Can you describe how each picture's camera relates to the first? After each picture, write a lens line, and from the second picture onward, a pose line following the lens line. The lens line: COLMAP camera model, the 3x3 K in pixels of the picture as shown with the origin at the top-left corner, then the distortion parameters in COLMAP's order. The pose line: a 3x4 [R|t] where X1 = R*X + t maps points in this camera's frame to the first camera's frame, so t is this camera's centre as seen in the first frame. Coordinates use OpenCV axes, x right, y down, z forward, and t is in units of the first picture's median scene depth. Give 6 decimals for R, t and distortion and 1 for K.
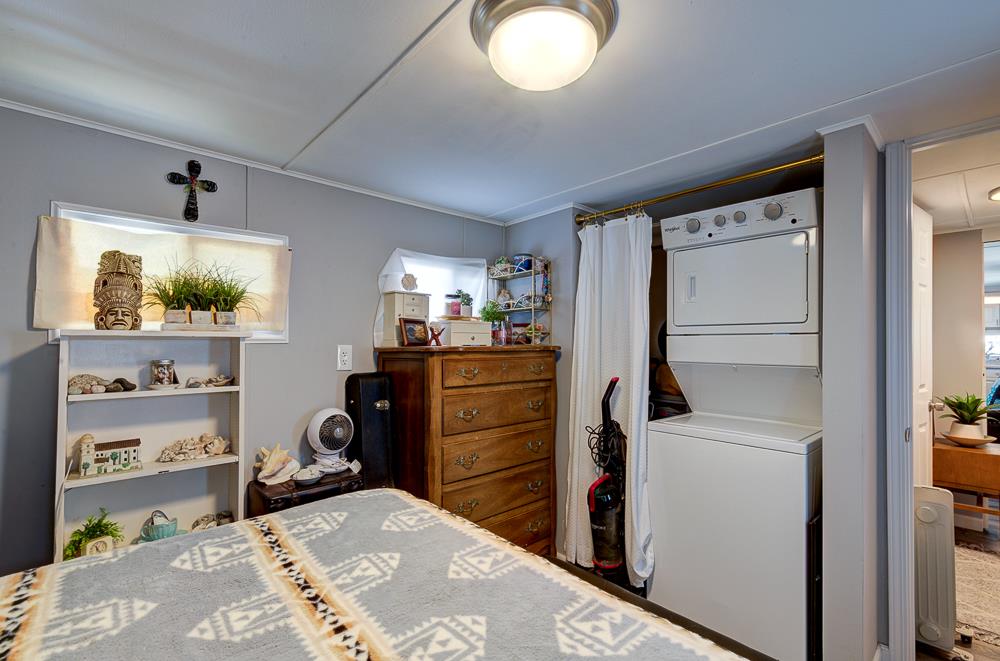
lens RADIAL K [[470.6, 0, 492.2], [0, 470.6, 350.9], [0, 0, 1]] dist [0.004723, -0.001203]
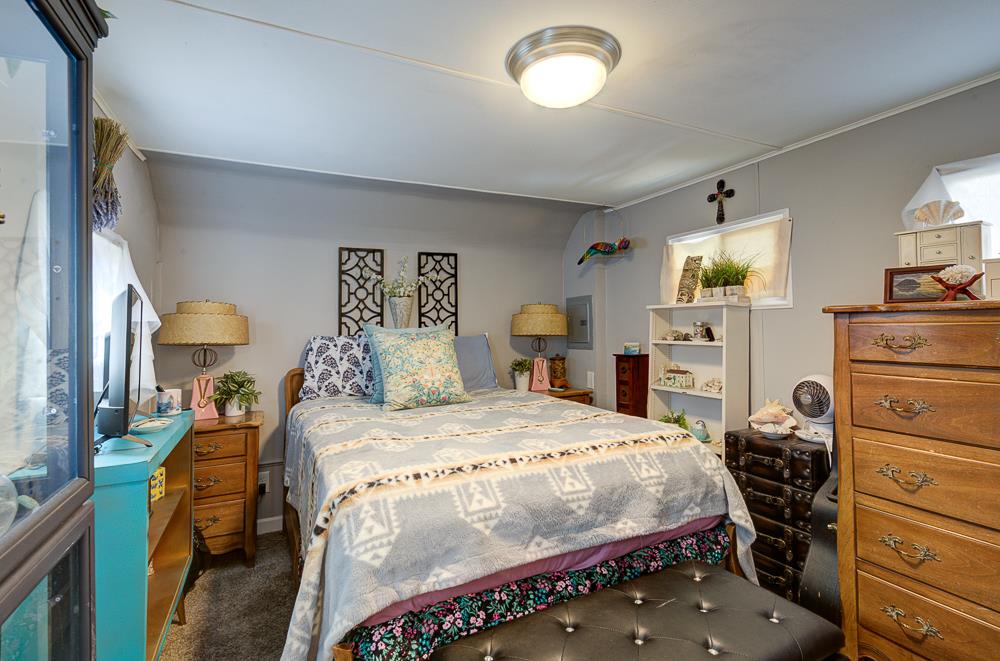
lens RADIAL K [[470.6, 0, 499.4], [0, 470.6, 323.0], [0, 0, 1]] dist [0.004723, -0.001203]
pose [[-0.295097, -0.000244, -0.955467, 0.884805], [0.000964, 0.999999, -0.000553, 0.020485], [0.955467, -0.001085, -0.295096, 0.773709]]
